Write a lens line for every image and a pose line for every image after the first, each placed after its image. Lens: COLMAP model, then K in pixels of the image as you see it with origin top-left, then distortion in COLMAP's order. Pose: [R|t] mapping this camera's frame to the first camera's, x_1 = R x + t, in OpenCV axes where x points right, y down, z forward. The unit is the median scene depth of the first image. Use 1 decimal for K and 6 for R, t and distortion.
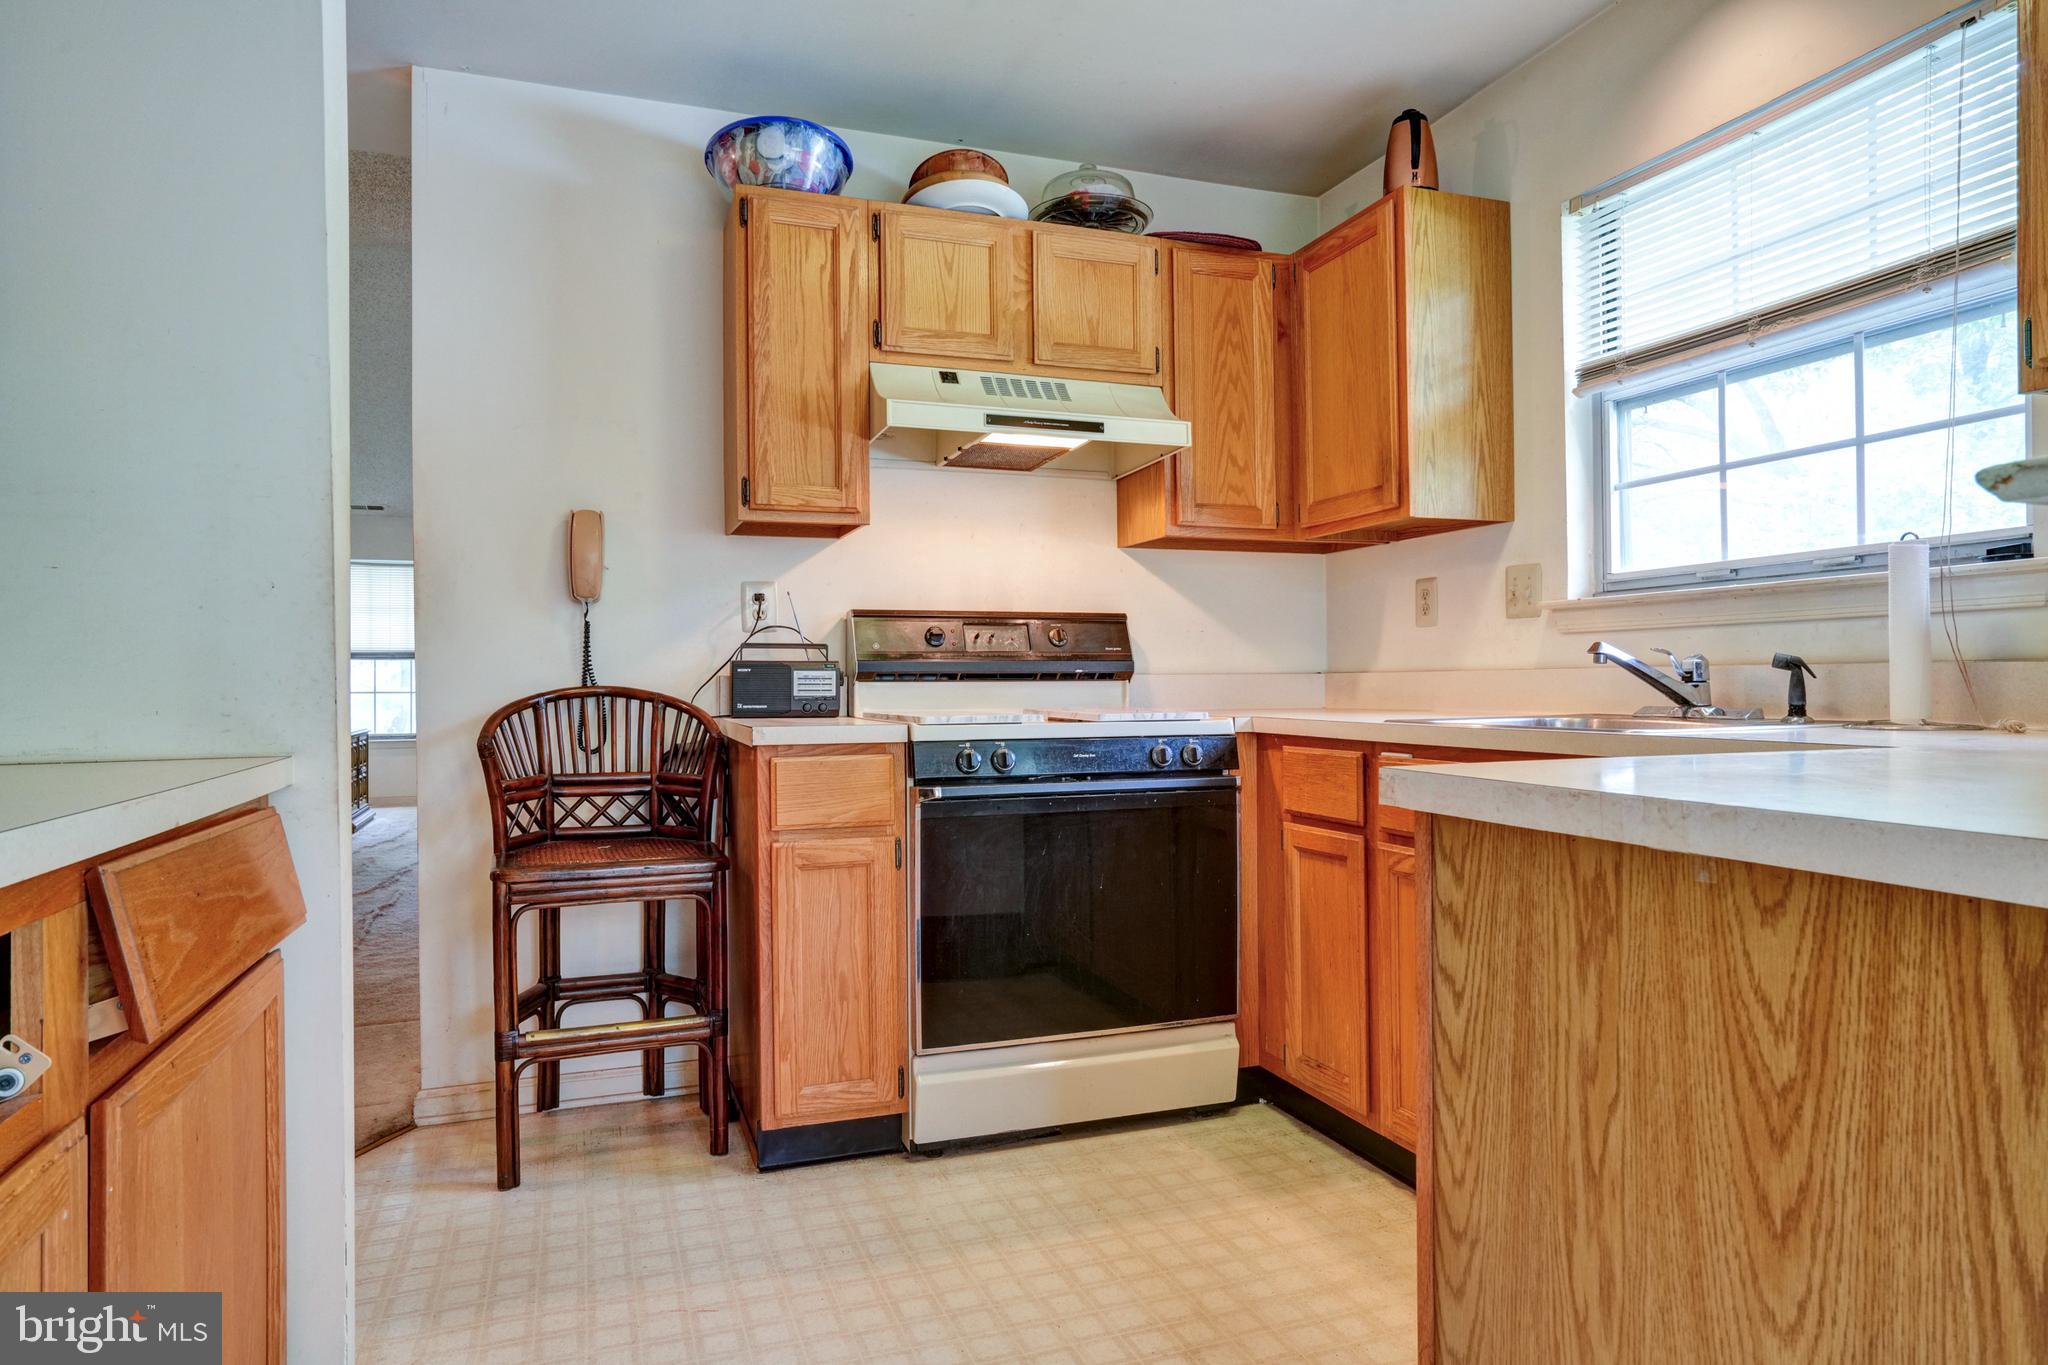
lens RADIAL K [[1207.9, 0, 1020.0], [0, 1207.9, 680.2], [0, 0, 1]] dist [-0.008523, 0.018331]
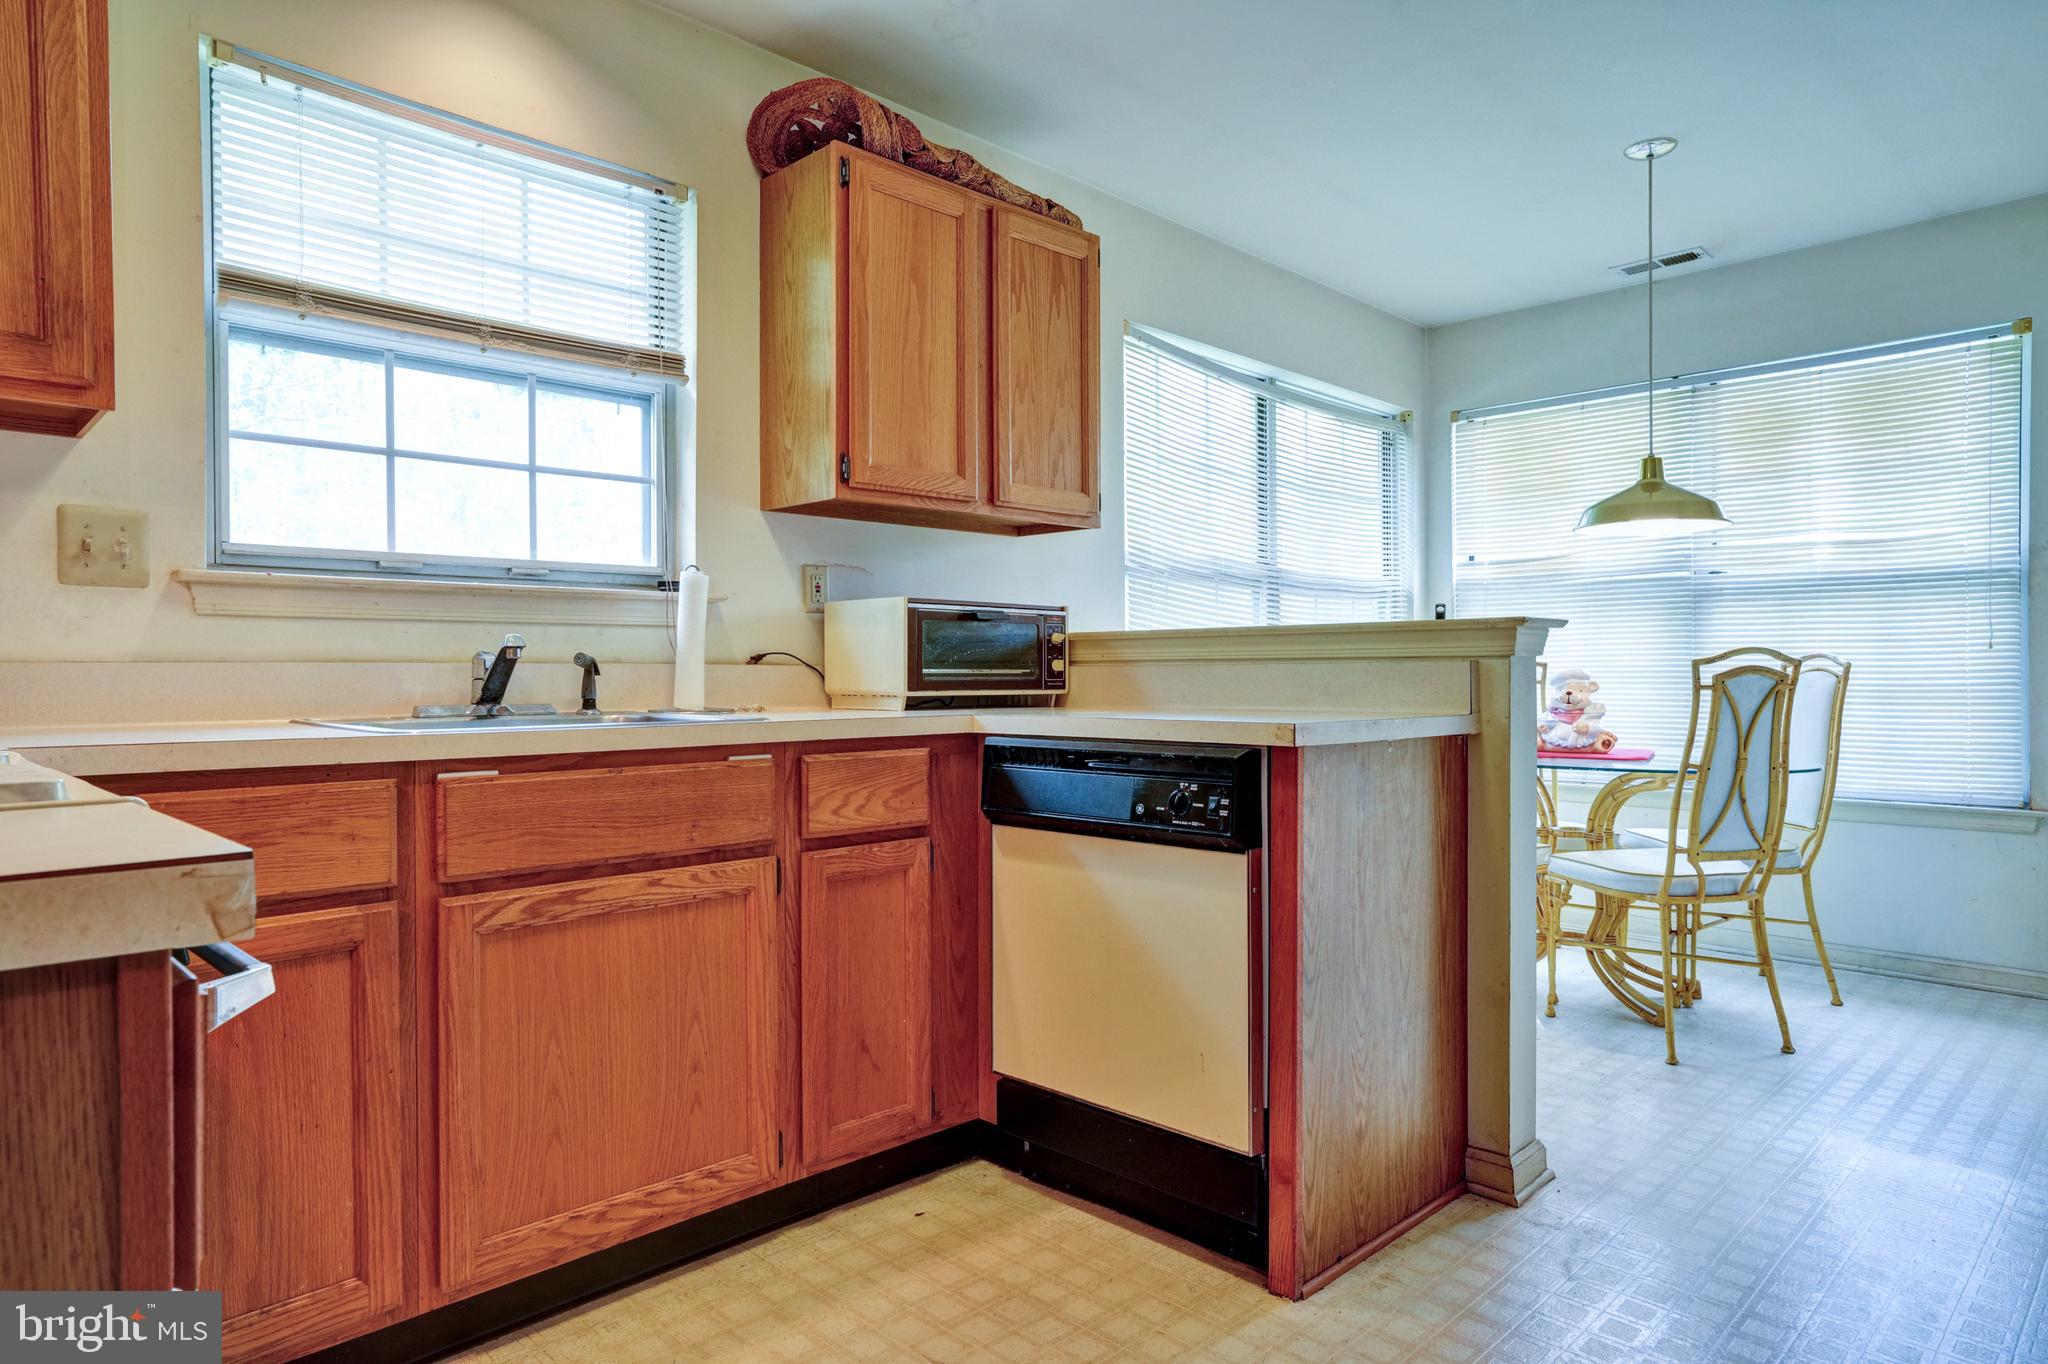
lens RADIAL K [[1207.9, 0, 1025.4], [0, 1207.9, 680.1], [0, 0, 1]] dist [-0.008523, 0.018331]
pose [[-0.413717, 0.005440, 0.910389, -0.504827], [0.007965, 0.999966, -0.002356, 0.008135], [-0.910371, 0.006277, -0.413746, 0.987831]]
